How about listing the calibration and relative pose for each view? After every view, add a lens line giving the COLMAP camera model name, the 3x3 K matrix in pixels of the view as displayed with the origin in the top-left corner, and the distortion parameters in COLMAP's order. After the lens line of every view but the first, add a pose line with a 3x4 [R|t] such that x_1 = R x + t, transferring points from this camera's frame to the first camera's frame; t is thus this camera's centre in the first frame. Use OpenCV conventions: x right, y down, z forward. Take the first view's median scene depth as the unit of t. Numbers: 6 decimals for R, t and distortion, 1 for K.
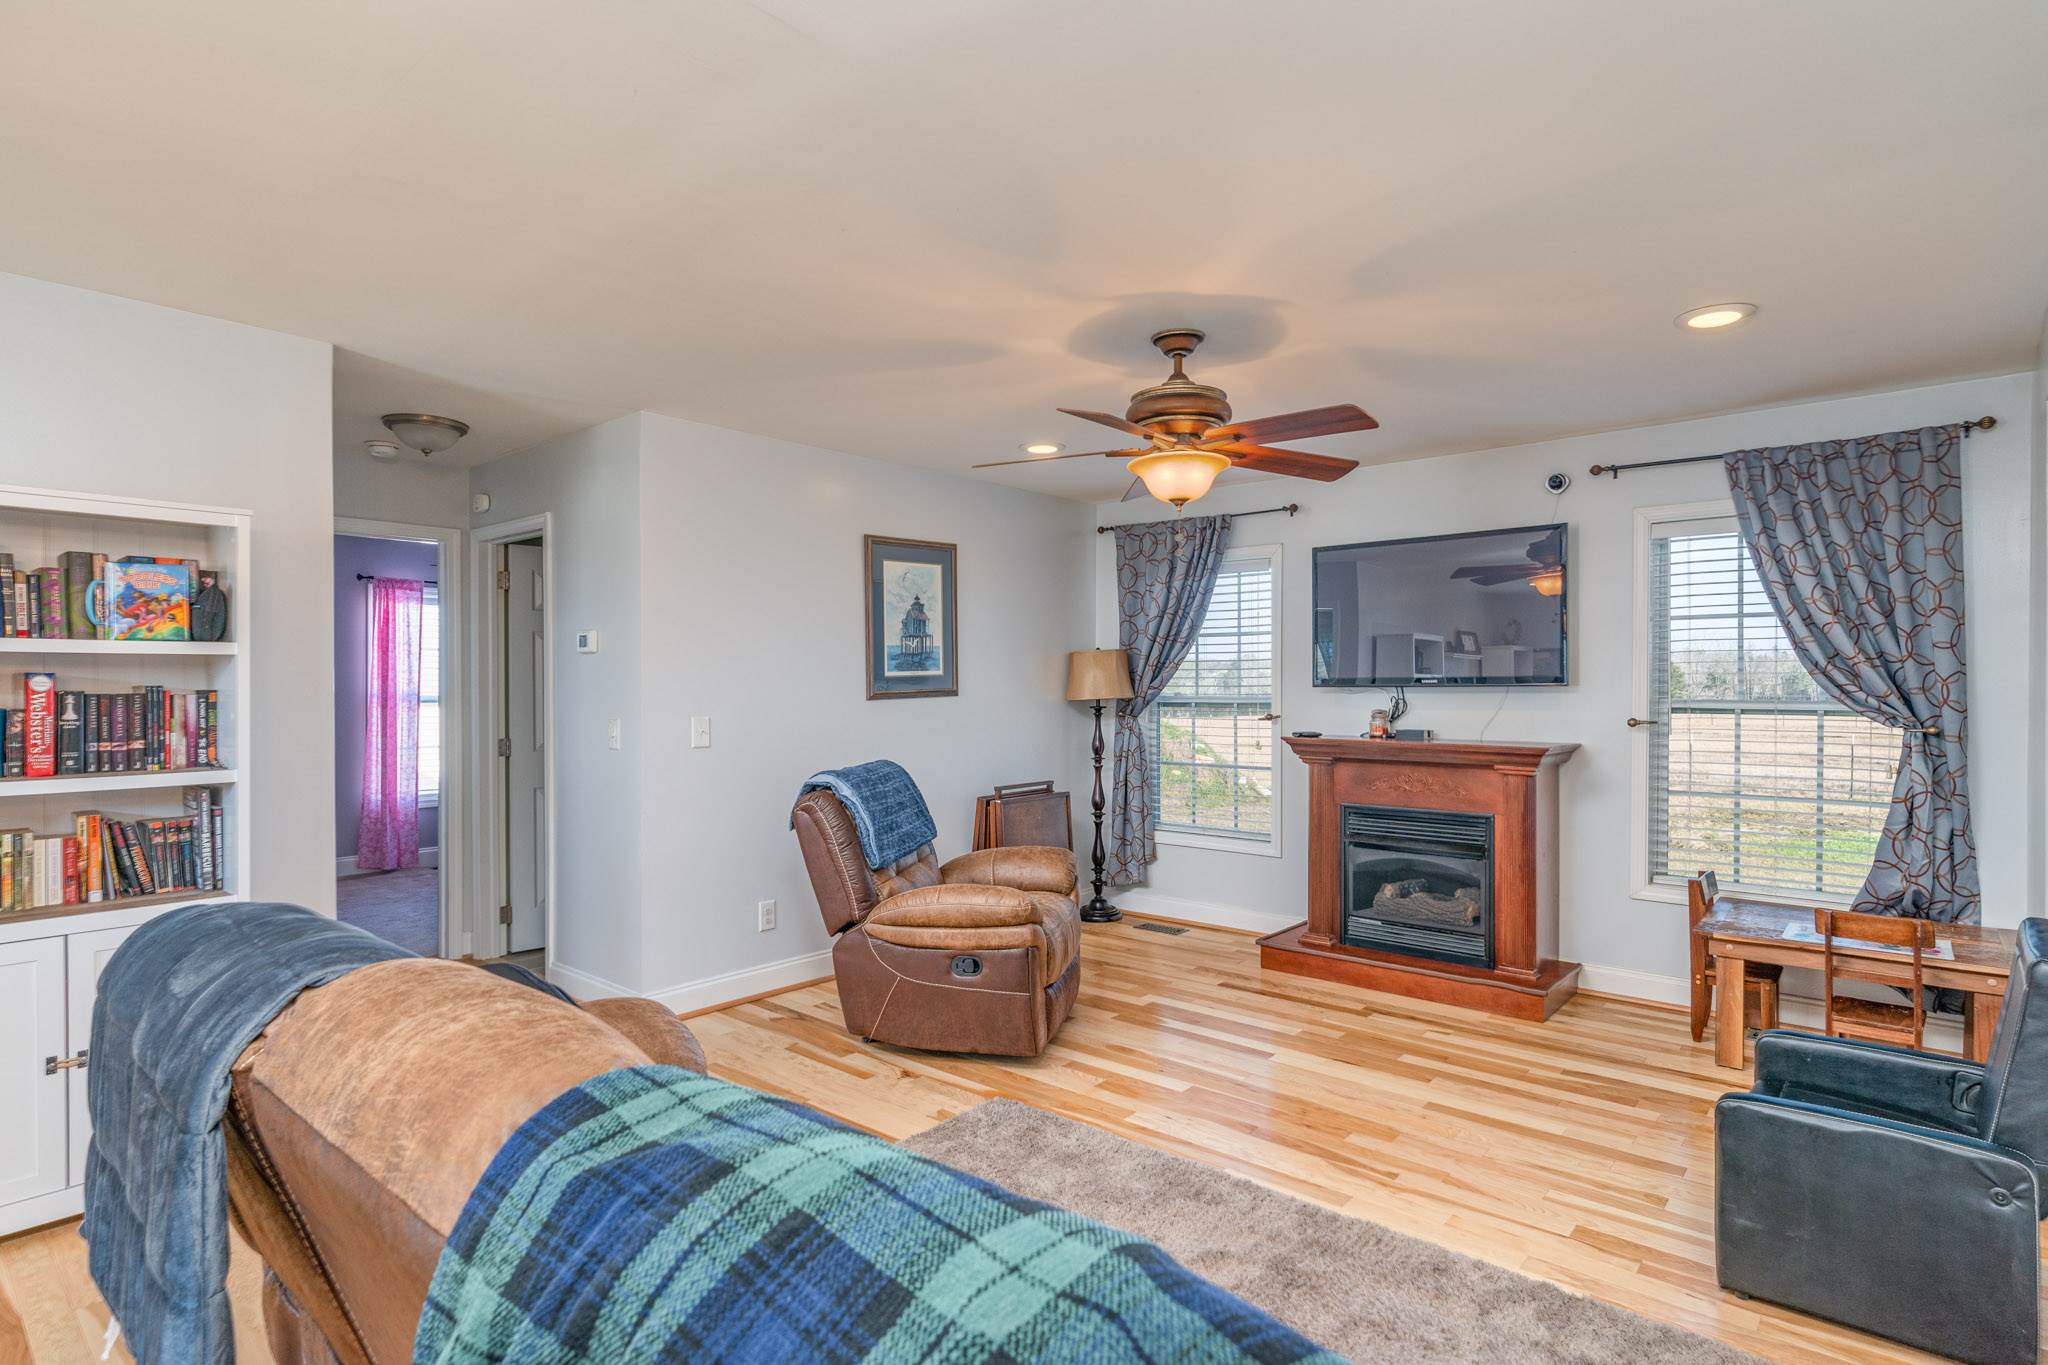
lens RADIAL K [[1051.1, 0, 1024.0], [0, 1051.1, 682.5], [0, 0, 1]] dist [-0.004567, -0.000083]
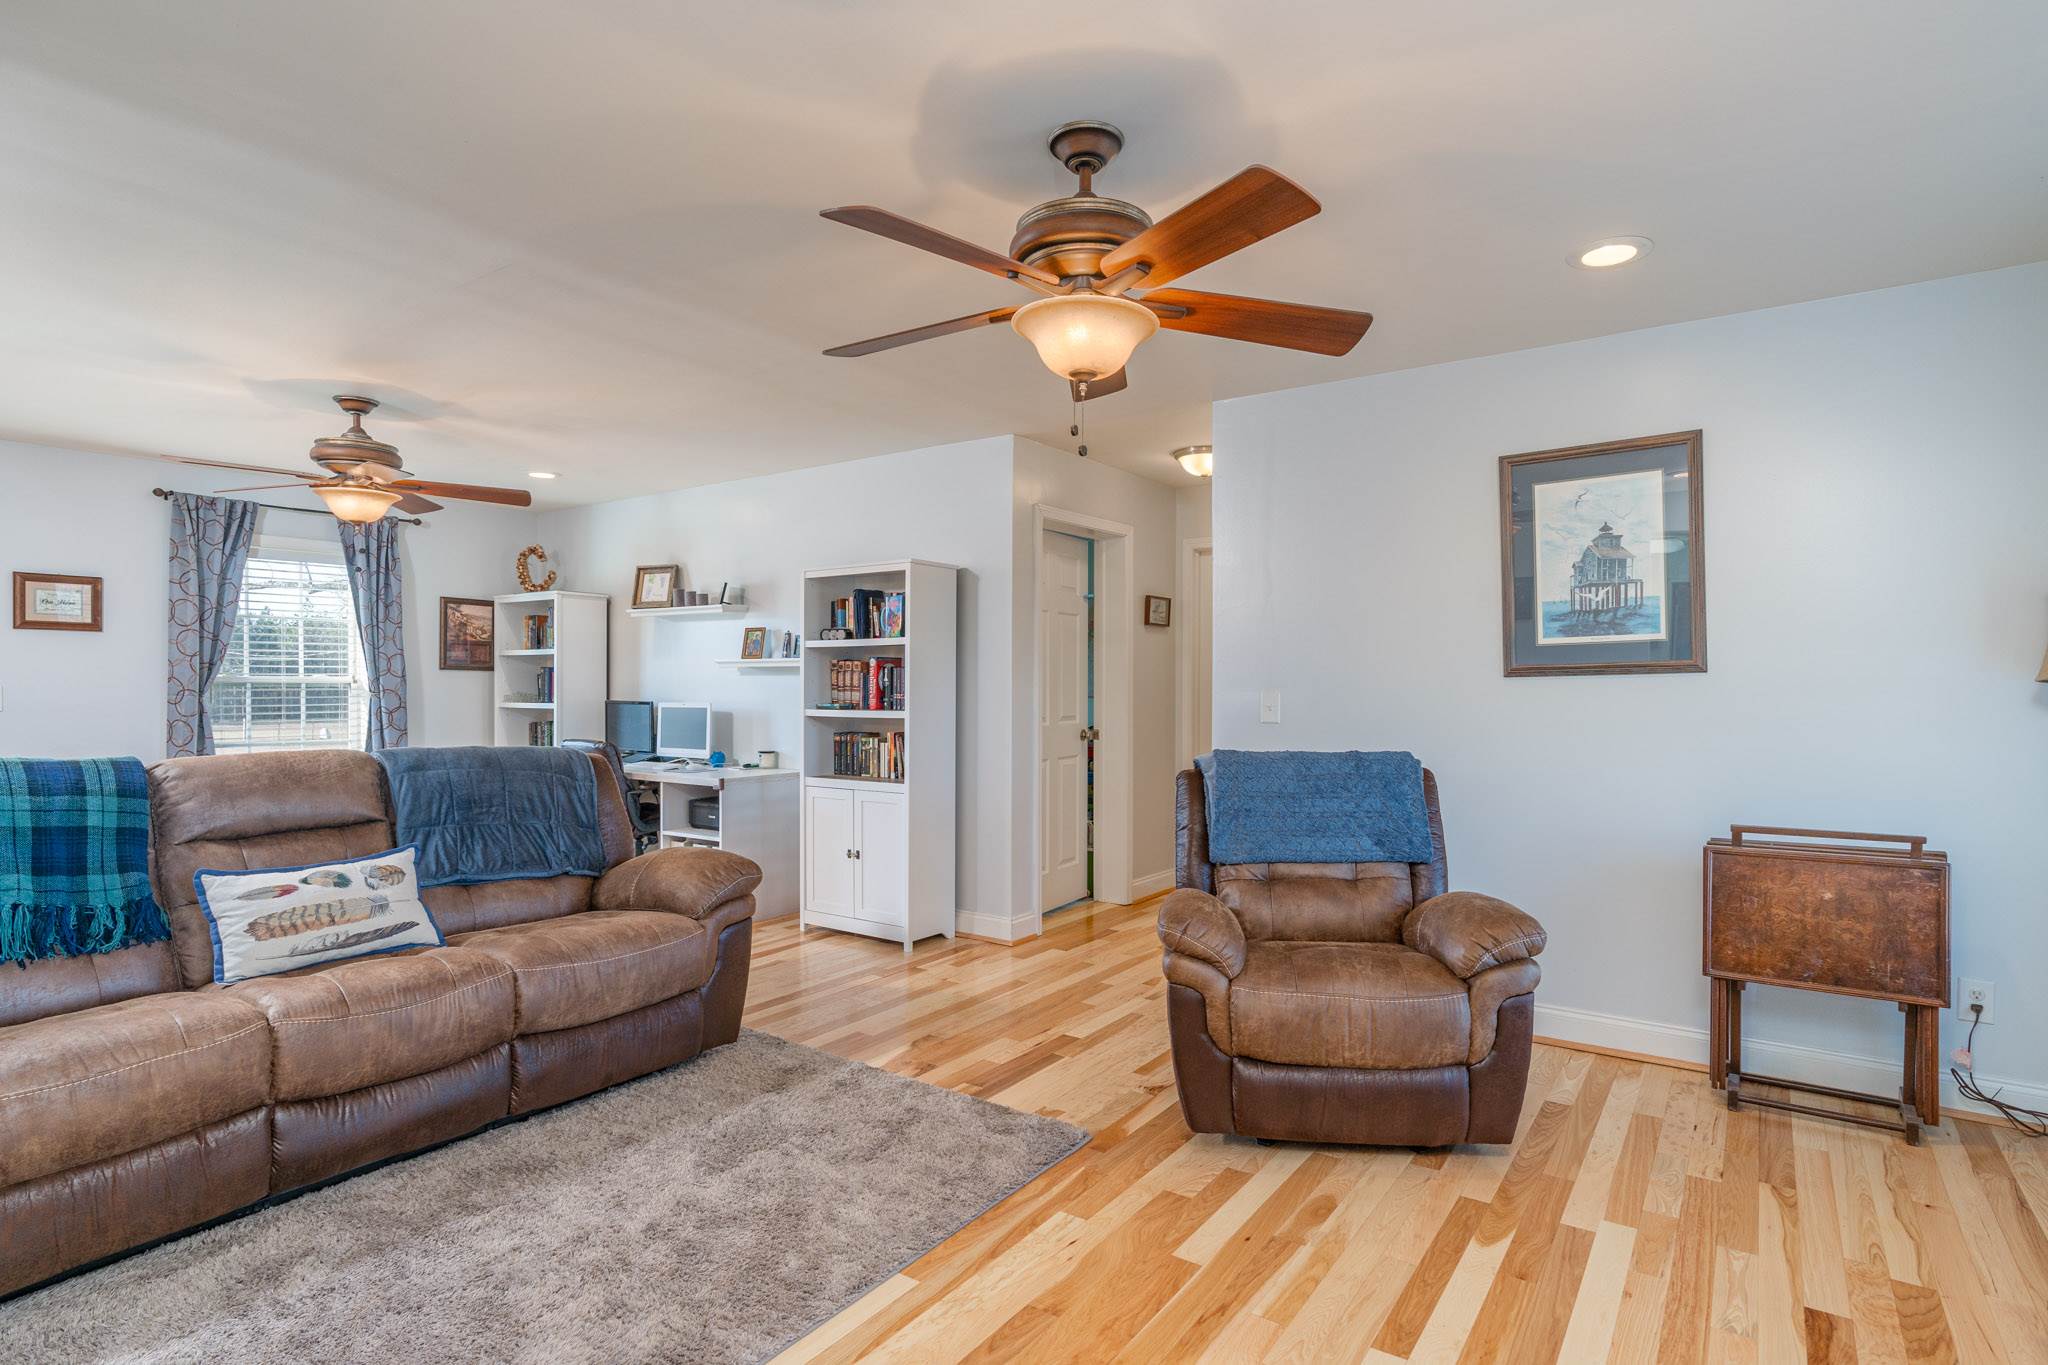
lens RADIAL K [[1027.6, 0, 1029.8], [0, 1027.6, 688.4], [0, 0, 1]] dist [-0.002437, -0.000439]
pose [[0.106520, 0.005776, -0.994294, 0.547989], [-0.000539, 0.999983, 0.005752, 0.020896], [0.994310, -0.000077, 0.106521, 0.591168]]
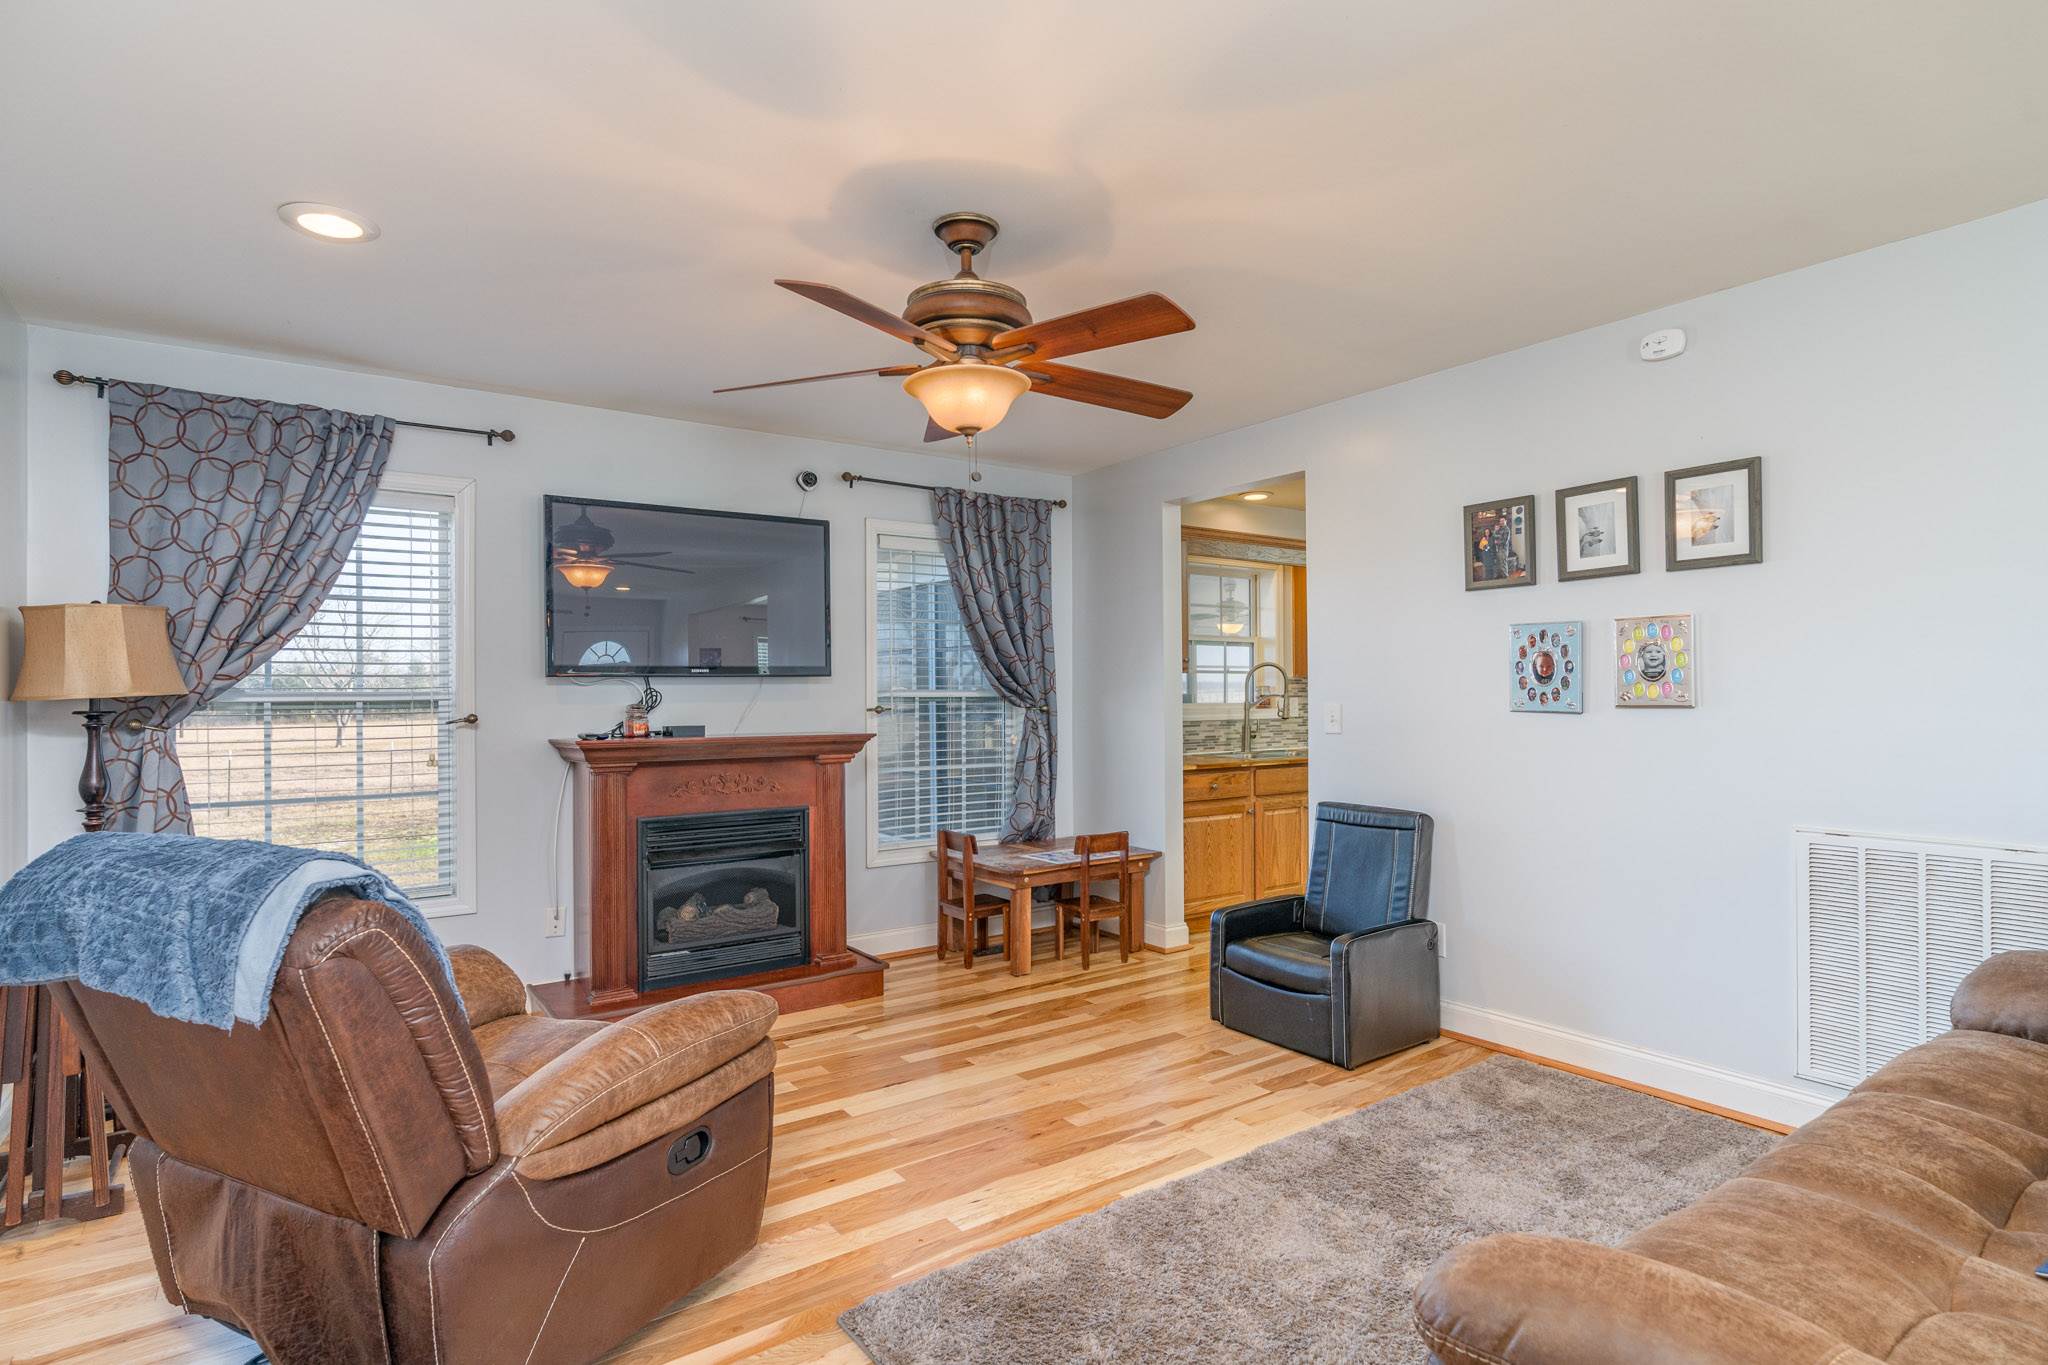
lens RADIAL K [[1045.4, 0, 1045.3], [0, 1045.4, 689.9], [0, 0, 1]] dist [-0.004277, 0.001721]
pose [[0.222941, 0.003358, 0.974826, -0.412202], [0.004515, 0.999980, -0.004477, 0.020295], [-0.974821, 0.005400, 0.222922, 0.508938]]
